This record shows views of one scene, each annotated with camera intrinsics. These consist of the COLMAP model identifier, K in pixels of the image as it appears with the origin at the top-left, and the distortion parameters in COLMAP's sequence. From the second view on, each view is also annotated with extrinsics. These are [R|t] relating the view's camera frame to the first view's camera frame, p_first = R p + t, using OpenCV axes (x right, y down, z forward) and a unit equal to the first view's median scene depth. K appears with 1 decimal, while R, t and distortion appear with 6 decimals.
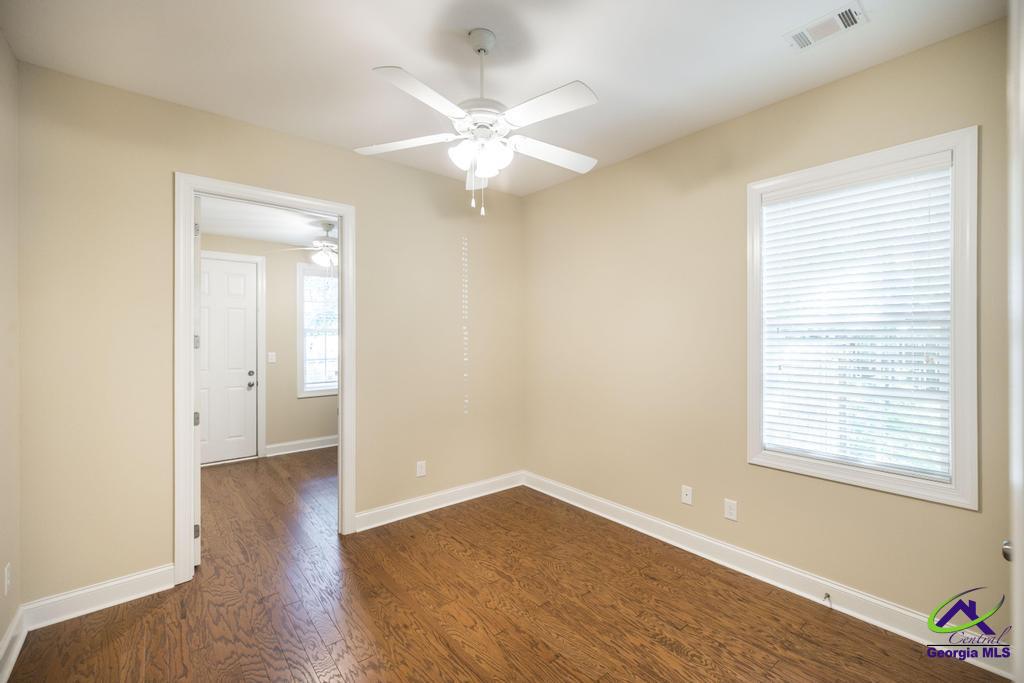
lens RADIAL K [[434.6, 0, 520.6], [0, 434.6, 339.1], [0, 0, 1]] dist [0.002971, -0.000137]
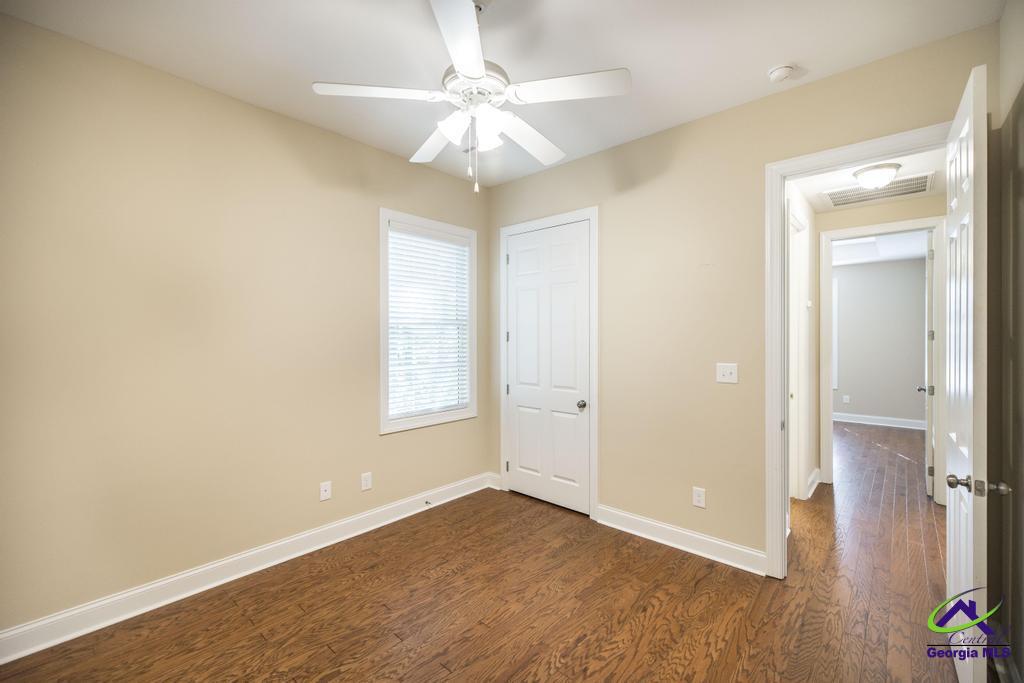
lens RADIAL K [[434.6, 0, 521.8], [0, 434.6, 339.1], [0, 0, 1]] dist [0.002971, -0.000137]
pose [[-0.142399, -0.005139, 0.989796, -0.946317], [0.008579, 0.999943, 0.006425, 0.013052], [-0.989772, 0.009406, -0.142346, 0.990354]]
